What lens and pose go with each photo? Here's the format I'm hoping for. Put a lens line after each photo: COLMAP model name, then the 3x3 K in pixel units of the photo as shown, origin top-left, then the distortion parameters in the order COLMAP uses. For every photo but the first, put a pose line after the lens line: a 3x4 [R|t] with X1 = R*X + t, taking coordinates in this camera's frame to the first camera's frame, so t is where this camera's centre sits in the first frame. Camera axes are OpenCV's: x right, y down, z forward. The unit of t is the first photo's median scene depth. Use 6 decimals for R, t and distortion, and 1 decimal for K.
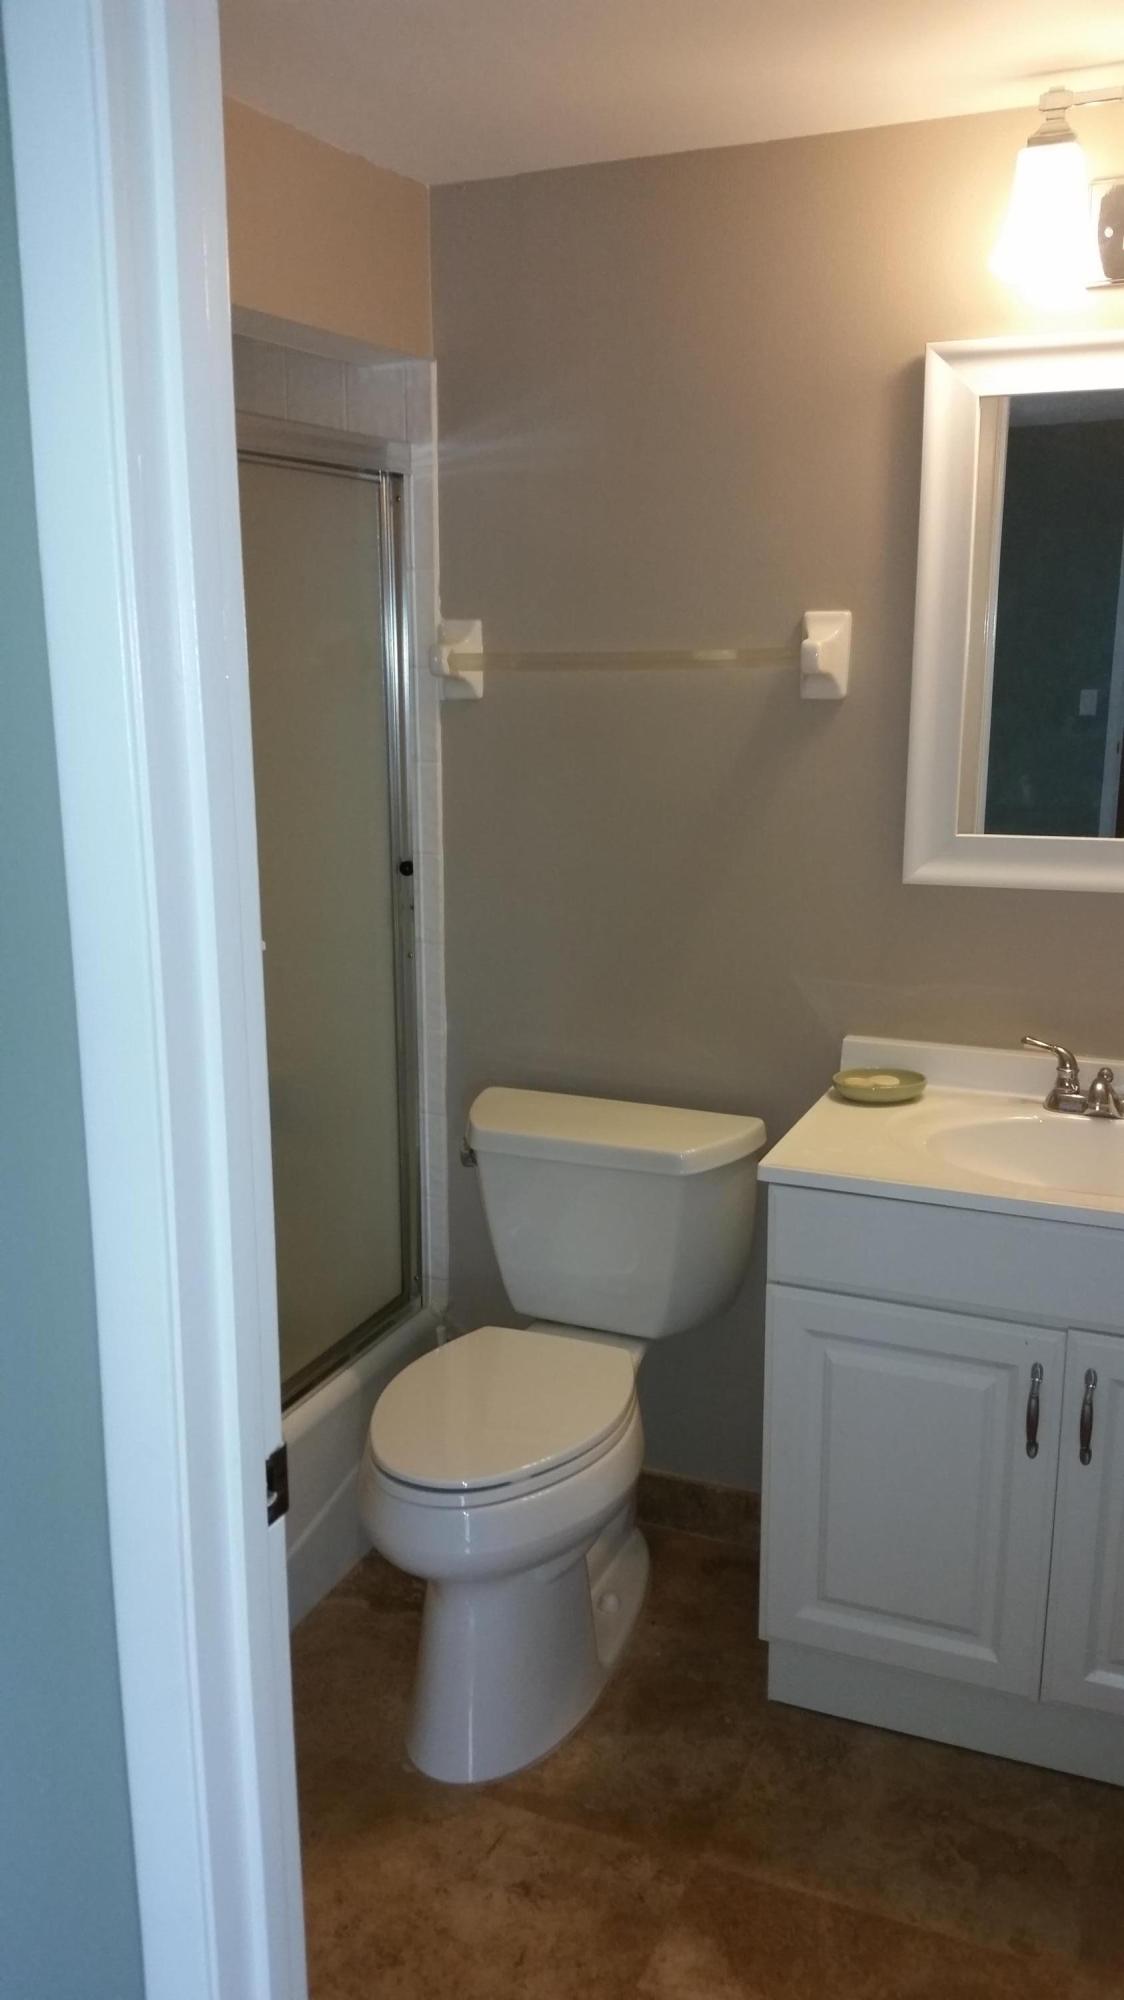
lens RADIAL K [[1632.6, 0, 555.8], [0, 1632.6, 984.7], [0, 0, 1]] dist [0.065356, -0.149423]
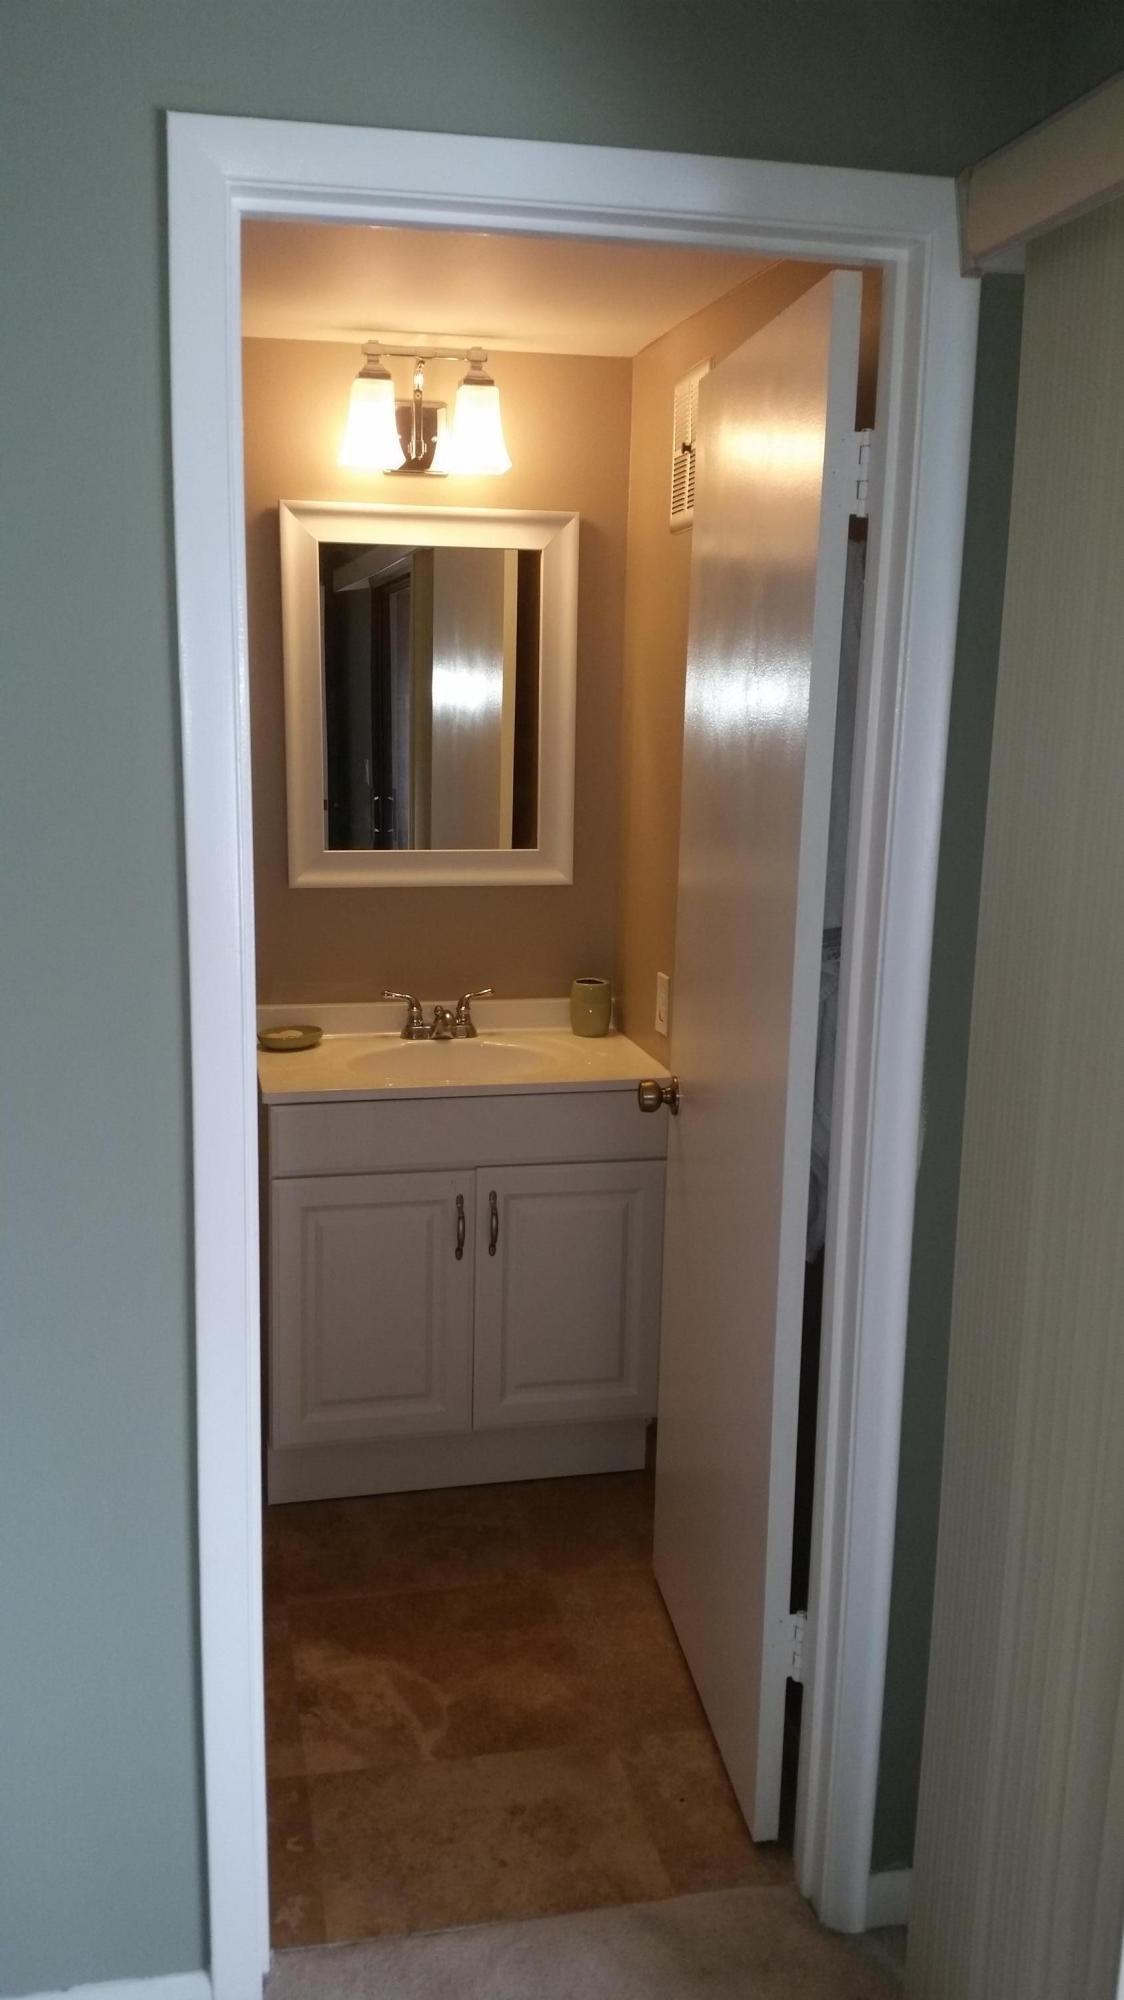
lens RADIAL K [[1632.6, 0, 558.7], [0, 1632.6, 993.7], [0, 0, 1]] dist [0.065356, -0.149423]
pose [[0.792519, -0.089239, 0.603283, -0.474690], [0.110661, 0.993857, 0.001641, 0.051851], [-0.599723, 0.065459, 0.797526, -0.230866]]
